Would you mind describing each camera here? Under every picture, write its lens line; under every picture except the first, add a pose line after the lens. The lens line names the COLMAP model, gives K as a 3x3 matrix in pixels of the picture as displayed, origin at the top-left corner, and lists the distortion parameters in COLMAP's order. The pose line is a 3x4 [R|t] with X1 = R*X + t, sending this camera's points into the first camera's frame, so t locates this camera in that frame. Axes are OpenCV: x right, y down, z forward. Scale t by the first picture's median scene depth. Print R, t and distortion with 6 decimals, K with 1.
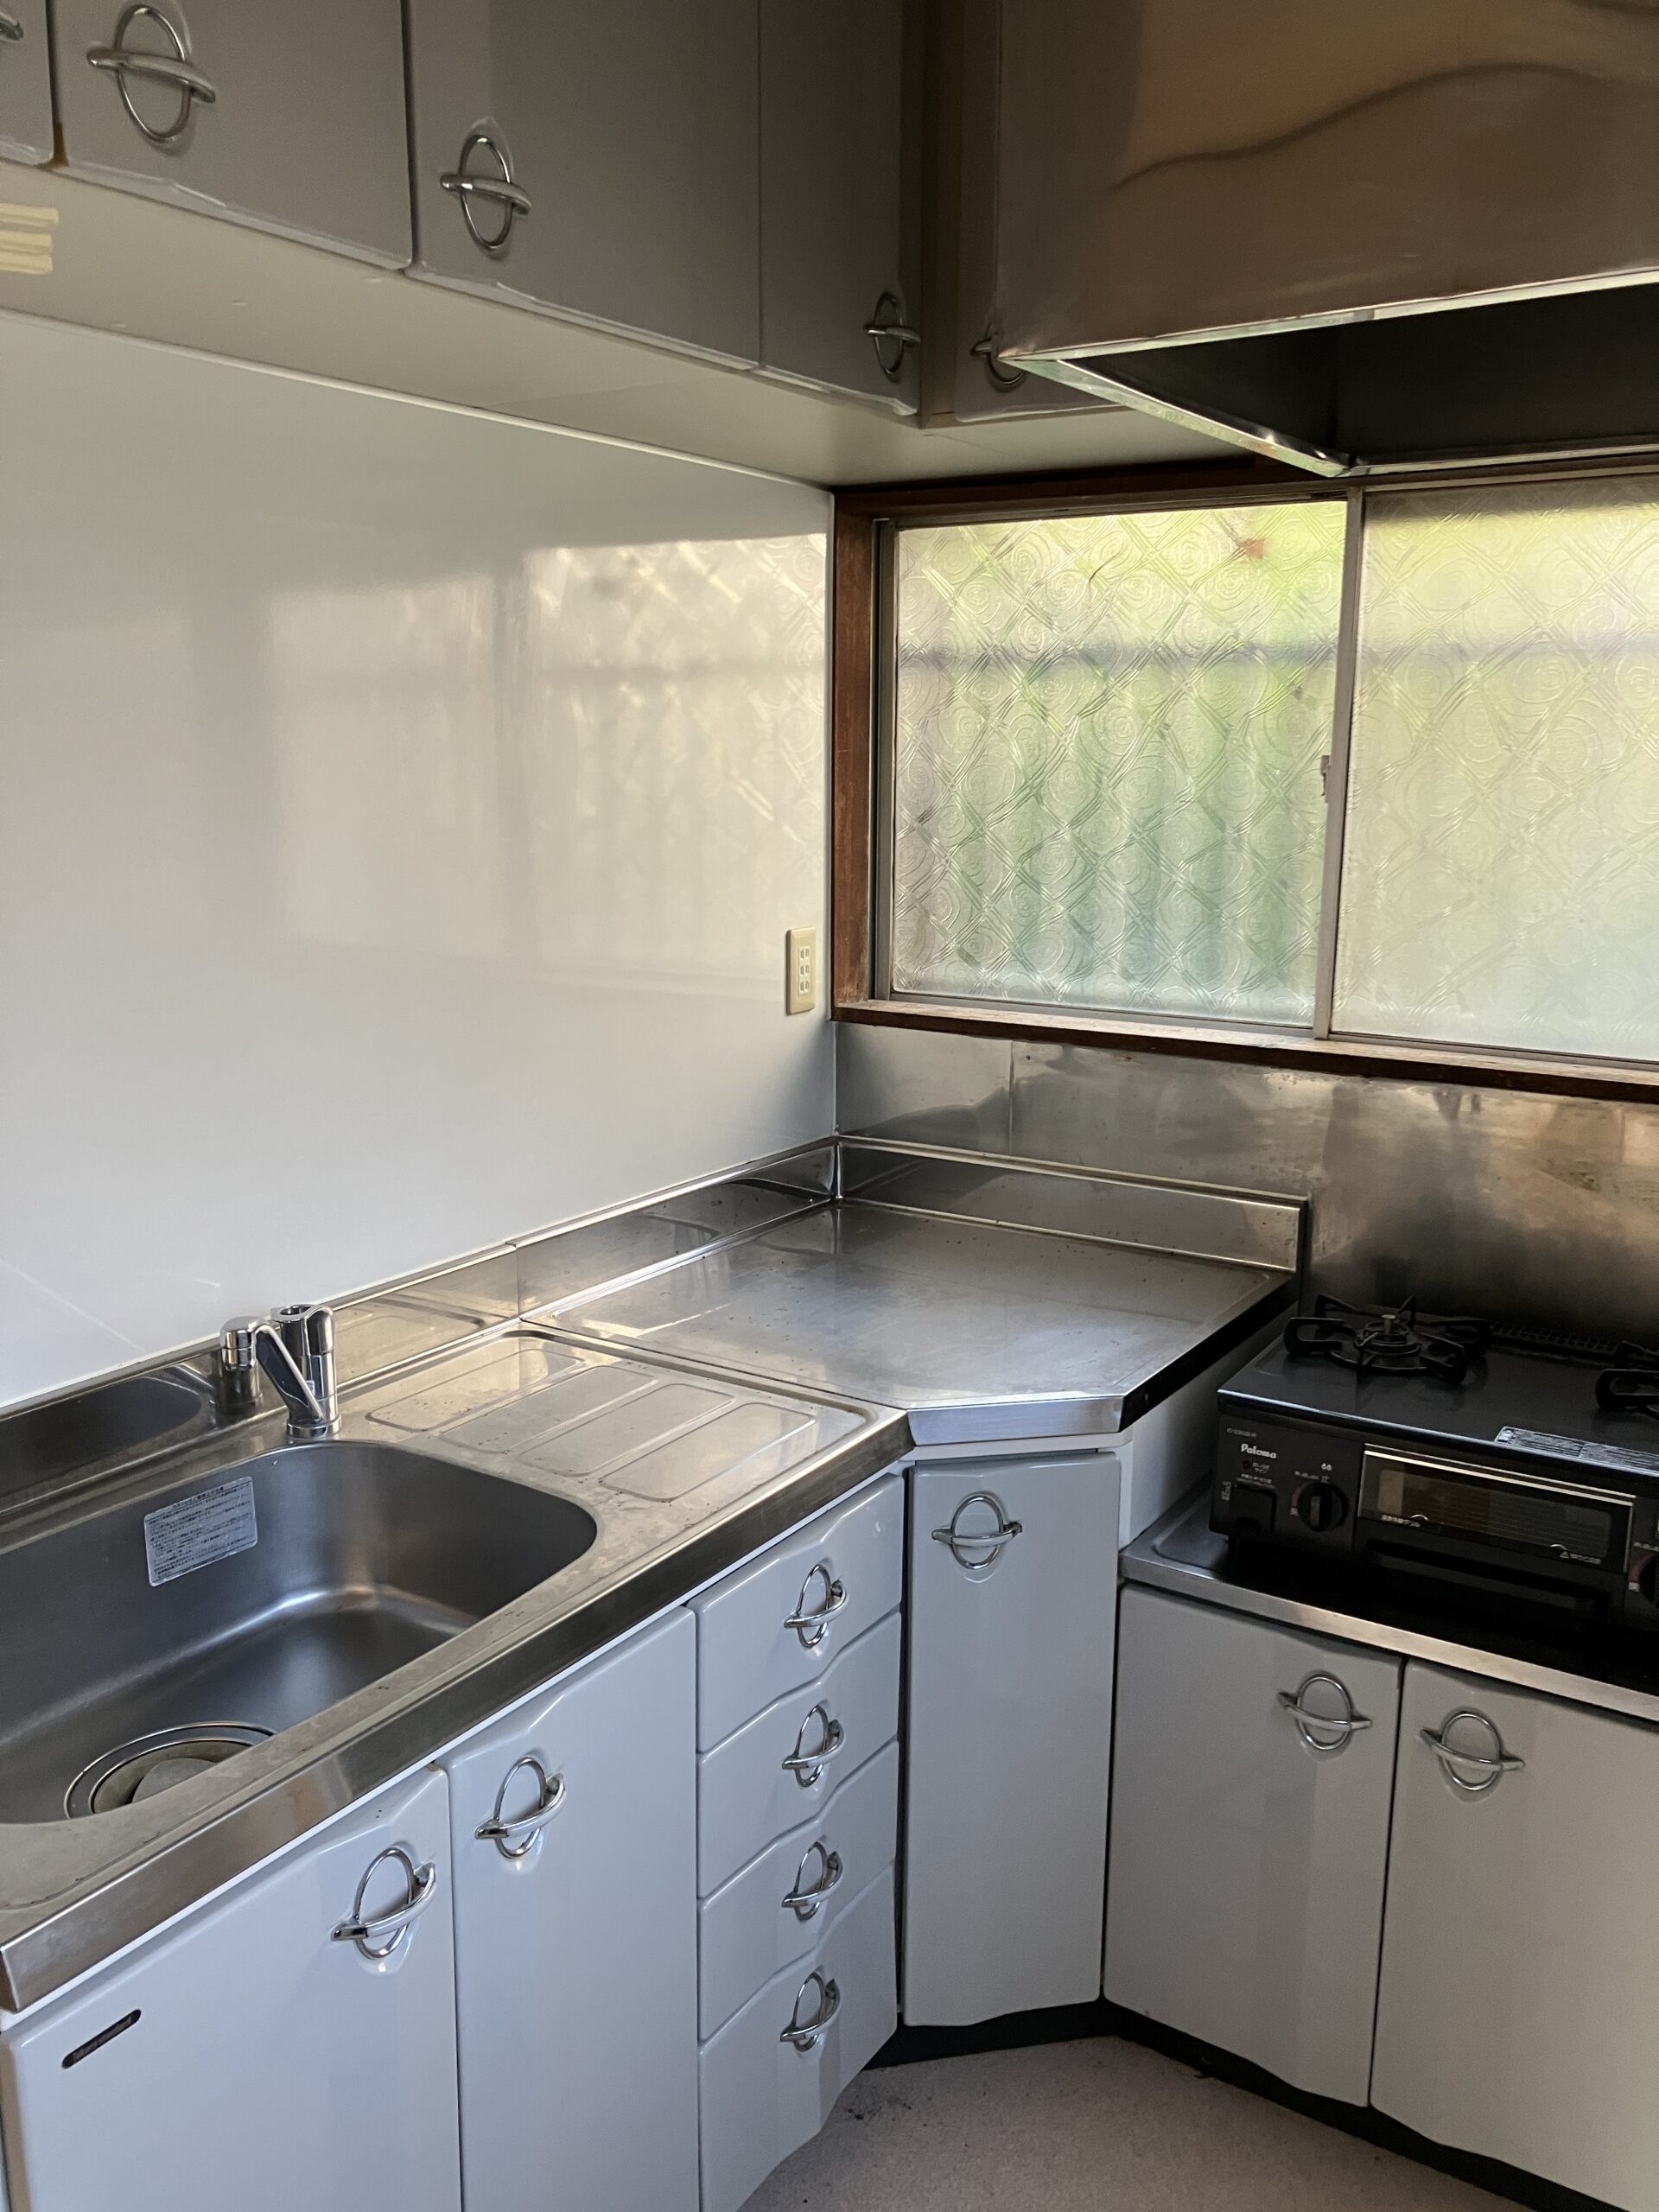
lens RADIAL K [[1834.1, 0, 831.9], [0, 1834.1, 1098.0], [0, 0, 1]] dist [0.016858, -0.027523]
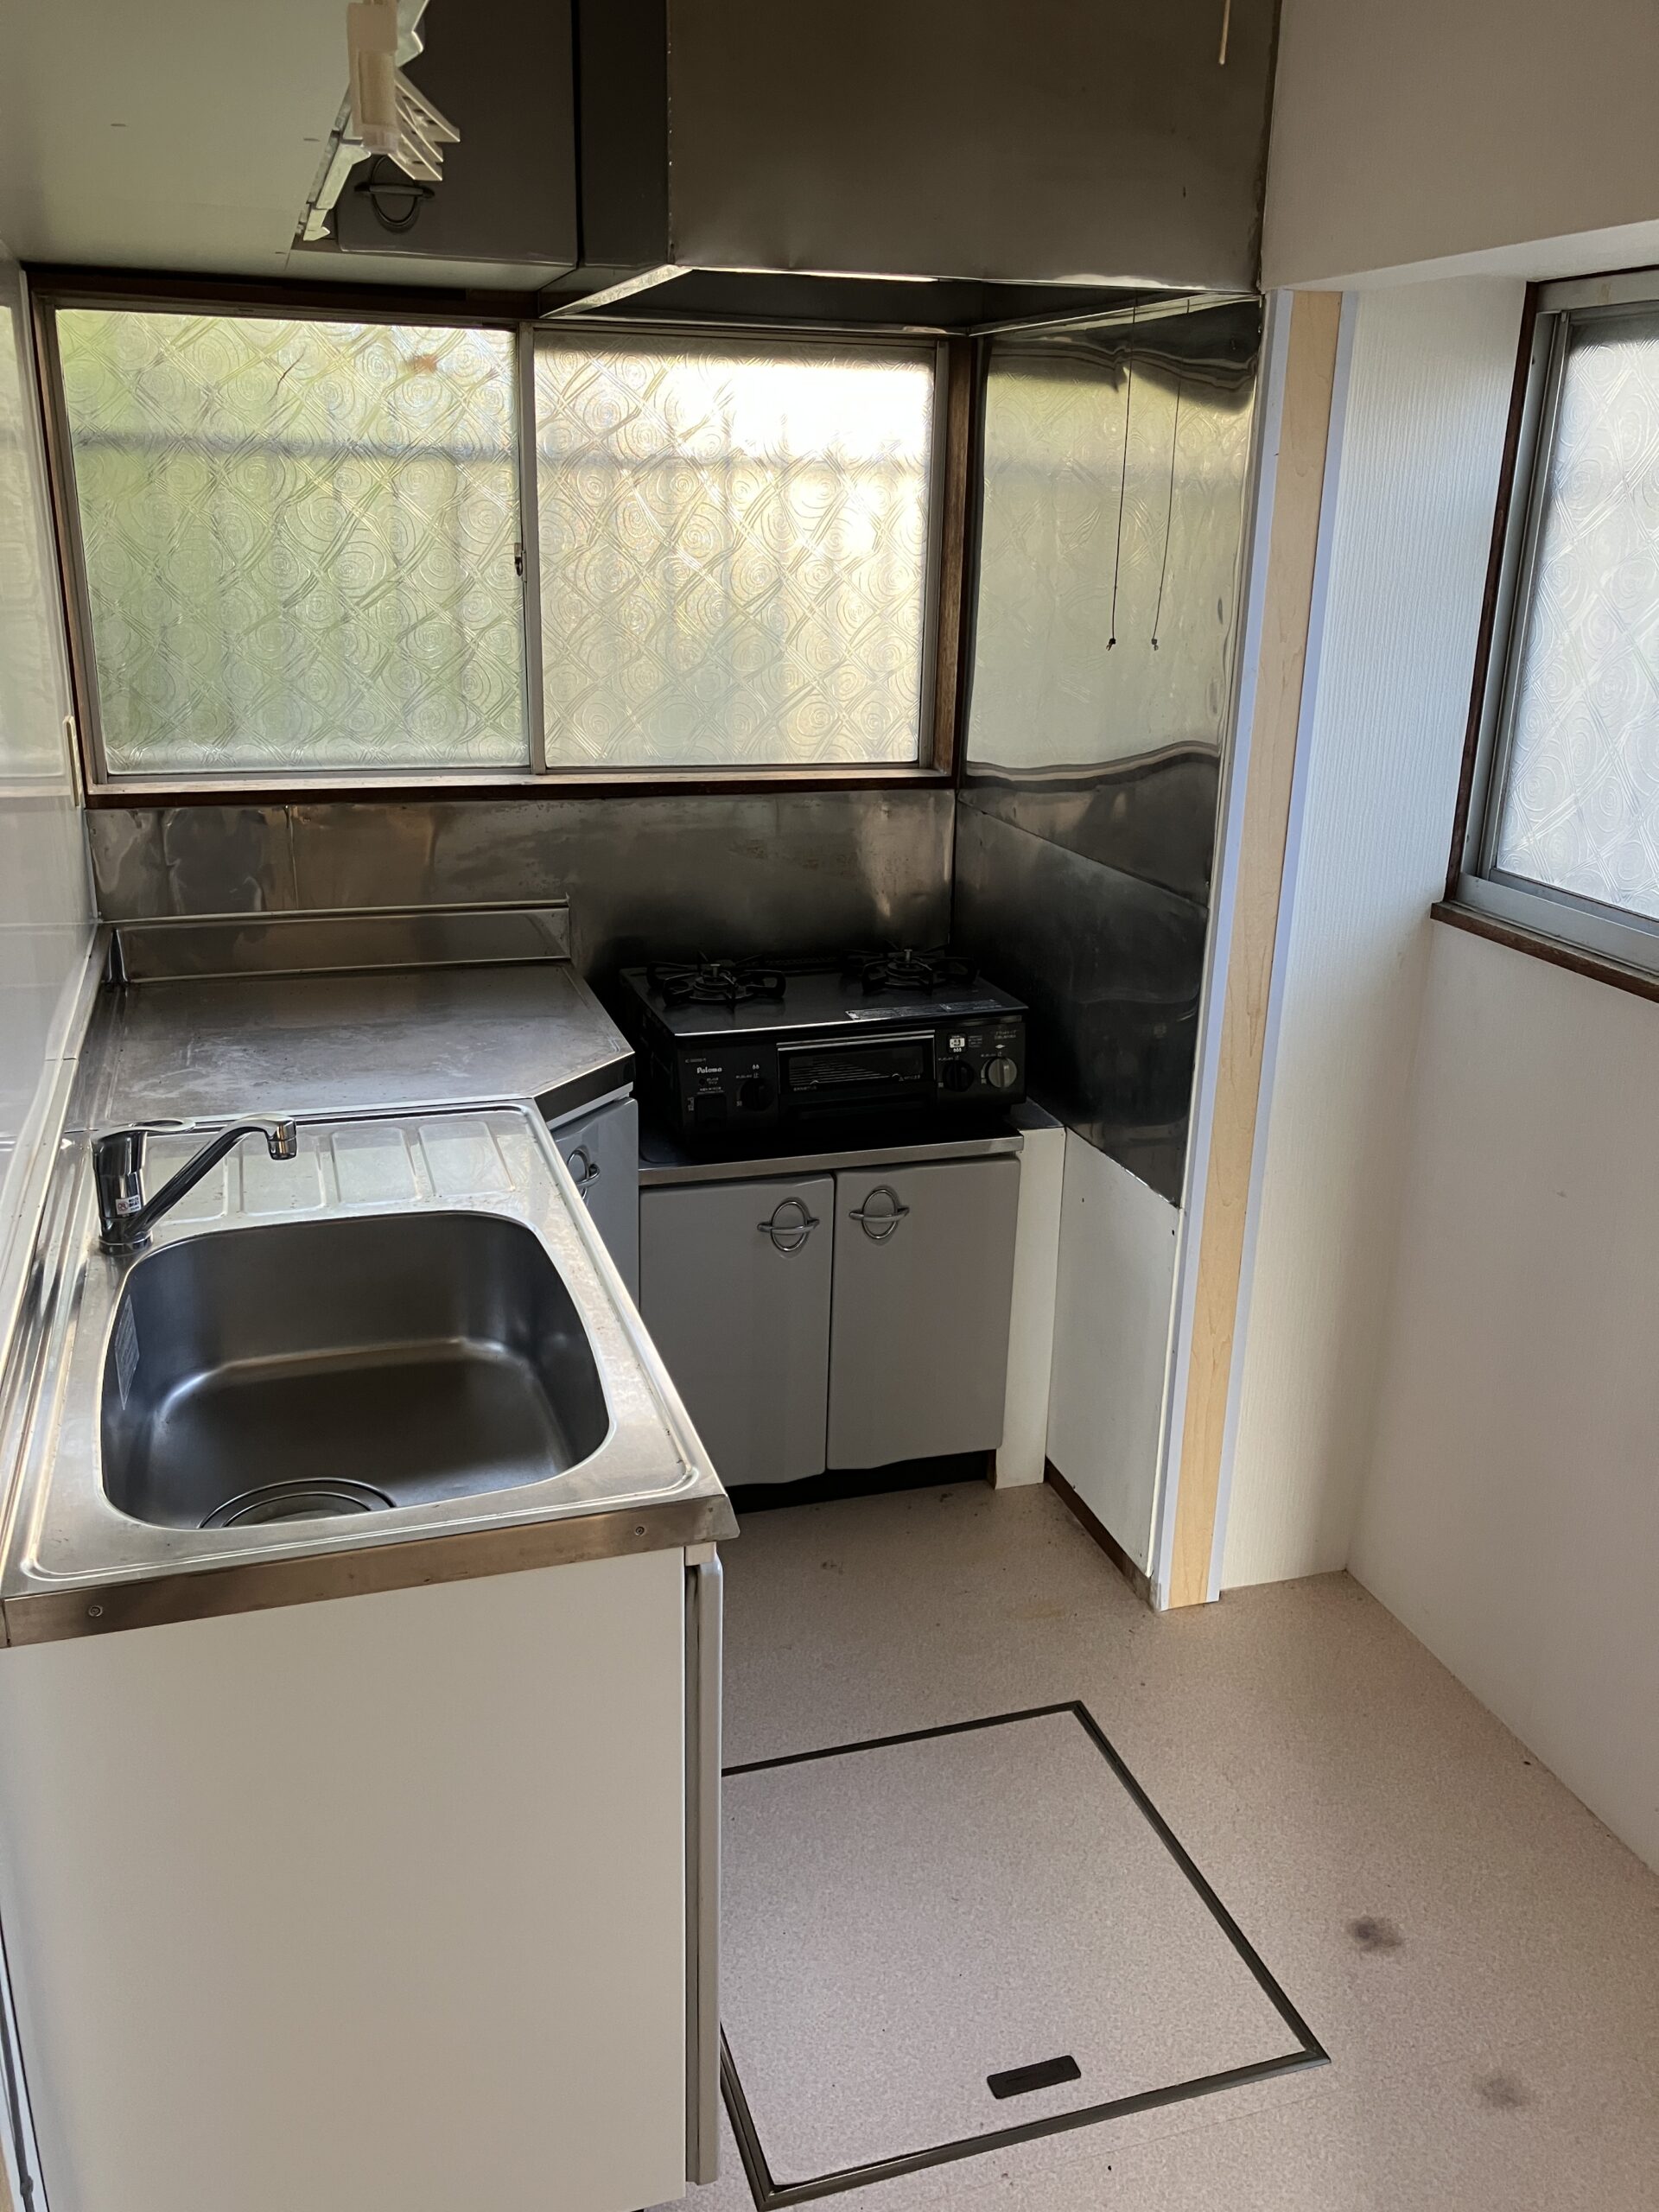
lens RADIAL K [[1834.1, 0, 834.3], [0, 1834.1, 1115.8], [0, 0, 1]] dist [0.016858, -0.027523]
pose [[0.641517, -0.244932, 0.726955, -0.633317], [0.128702, 0.968589, 0.212769, -0.051071], [-0.756235, -0.042934, 0.652890, 0.010209]]
